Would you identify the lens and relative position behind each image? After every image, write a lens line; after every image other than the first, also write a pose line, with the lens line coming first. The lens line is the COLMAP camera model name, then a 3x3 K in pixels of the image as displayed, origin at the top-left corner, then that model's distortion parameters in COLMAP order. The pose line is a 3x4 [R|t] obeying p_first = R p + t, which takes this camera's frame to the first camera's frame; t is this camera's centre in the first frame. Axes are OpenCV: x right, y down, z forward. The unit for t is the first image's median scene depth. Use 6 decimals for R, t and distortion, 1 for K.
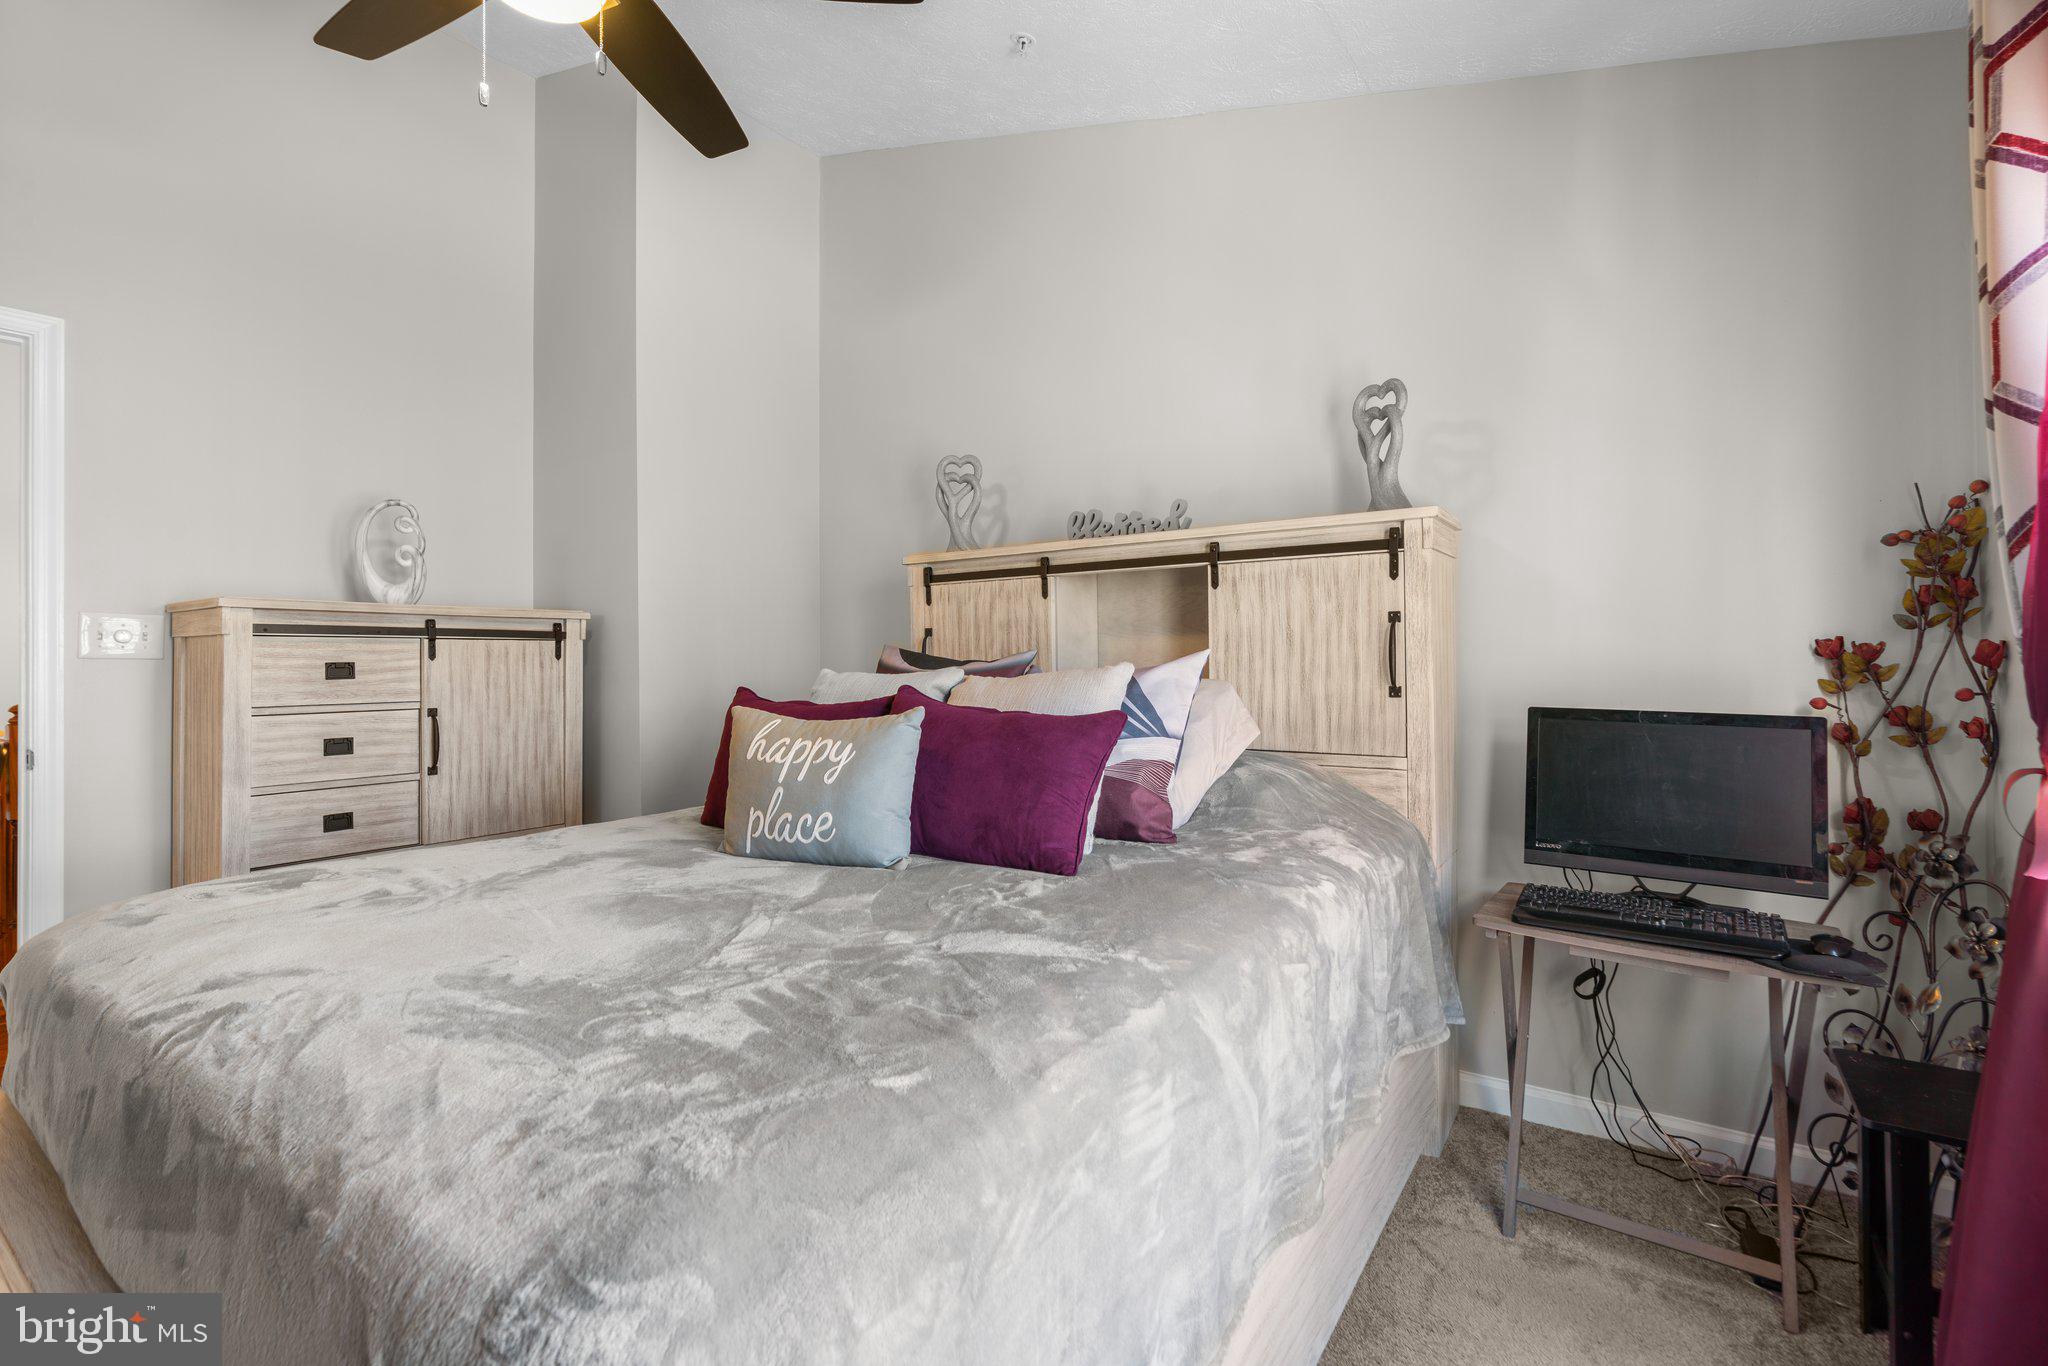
lens RADIAL K [[928.6, 0, 1024.0], [0, 928.6, 683.0], [0, 0, 1]] dist [-0.002926, -0.000140]
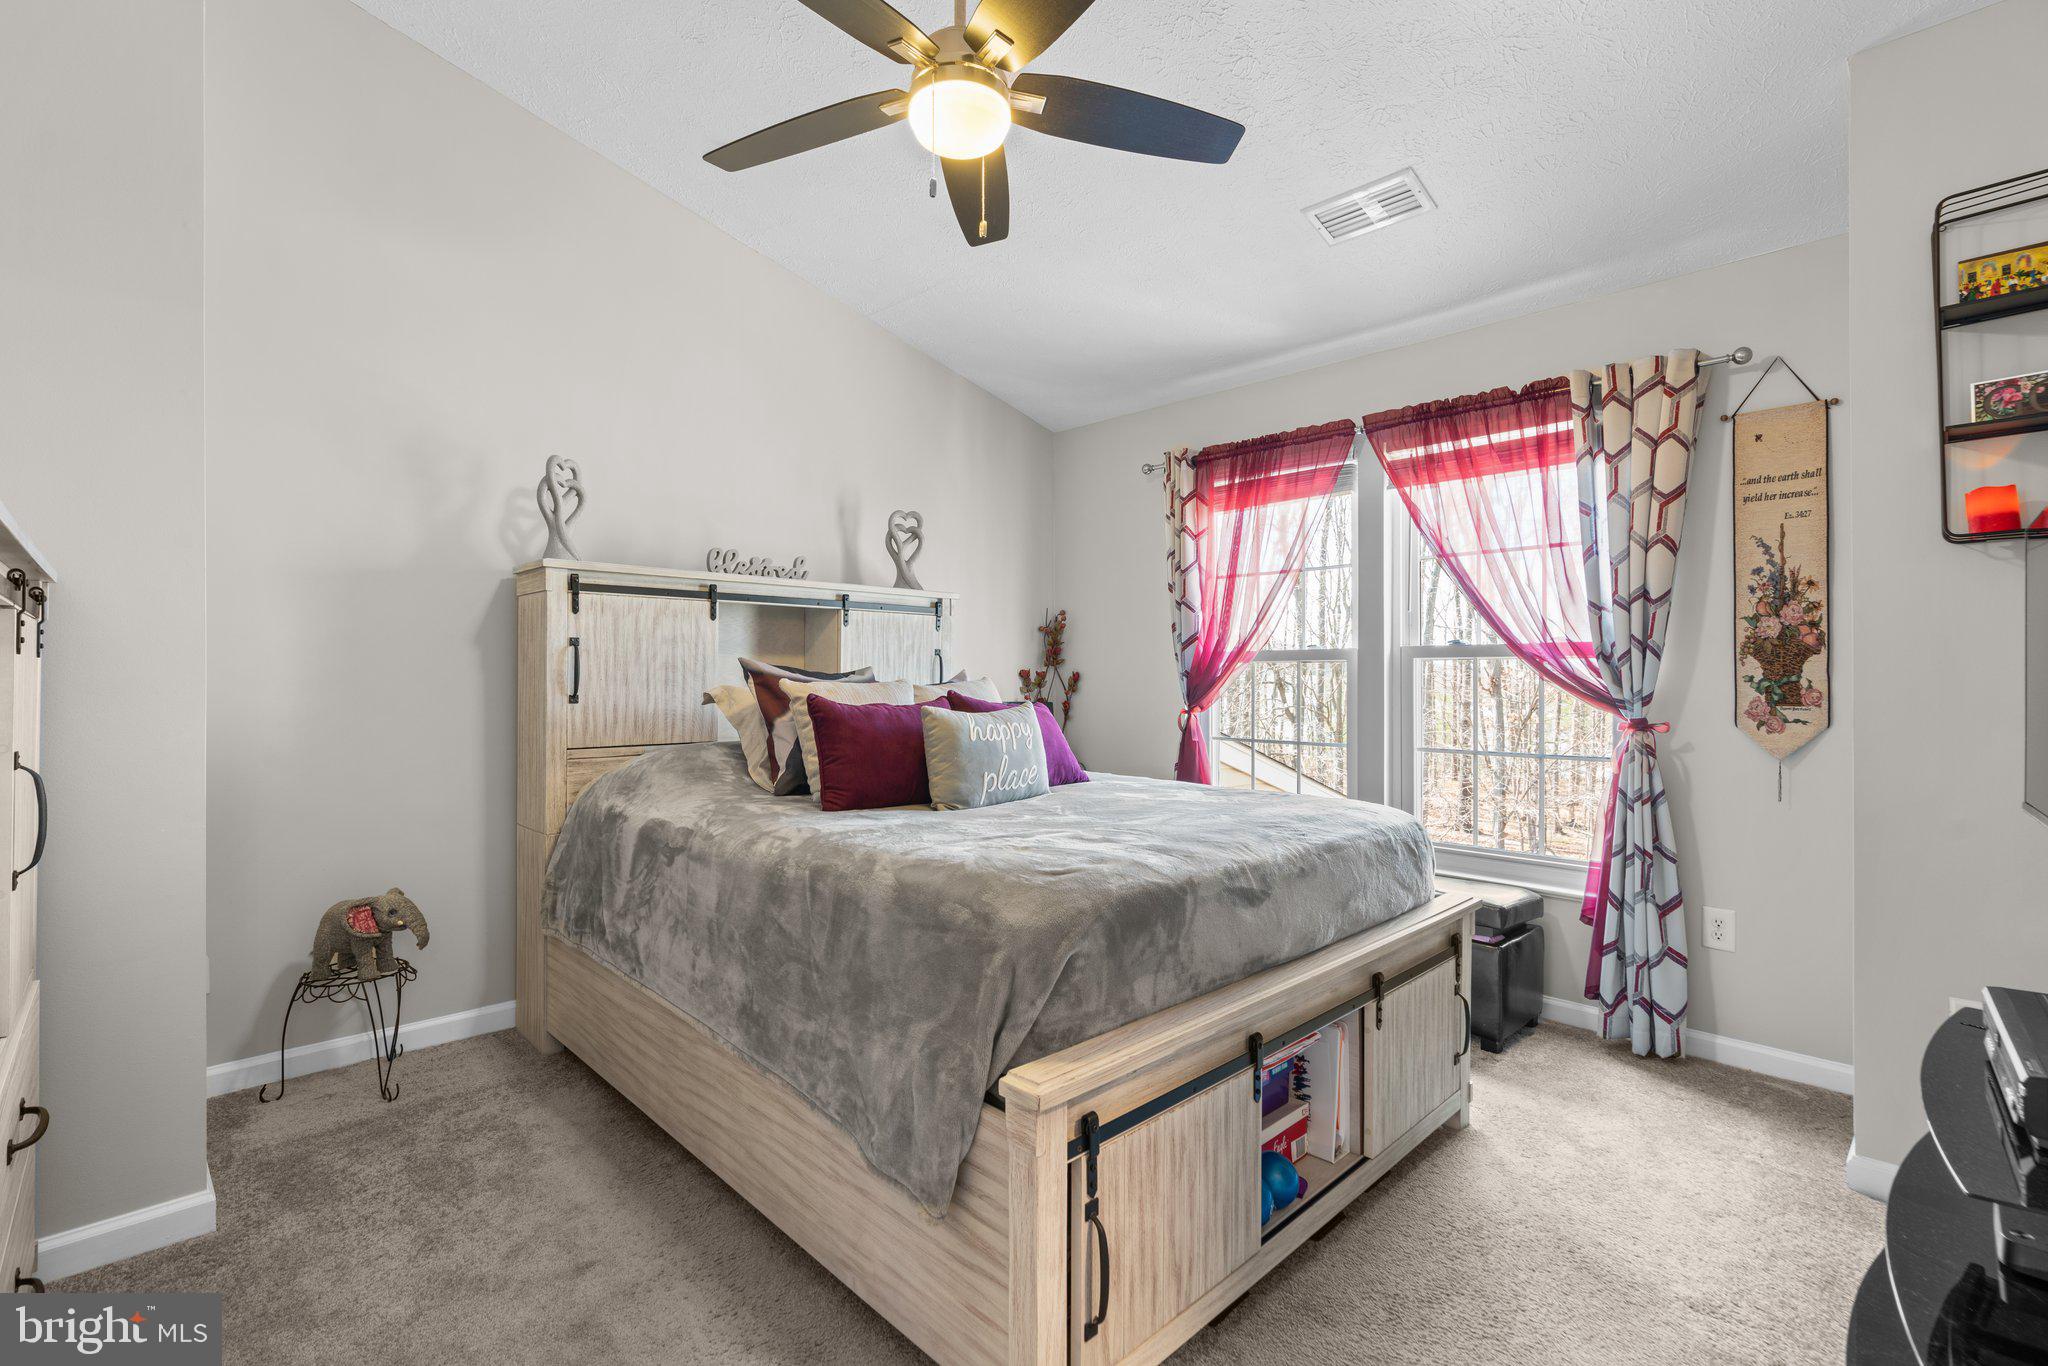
lens RADIAL K [[928.6, 0, 1024.0], [0, 928.6, 683.0], [0, 0, 1]] dist [-0.002926, -0.000140]
pose [[0.222031, 0.003928, 0.975032, -1.027501], [0.011704, 0.999909, -0.006693, 0.000521], [-0.974969, 0.012898, 0.221965, 0.359778]]
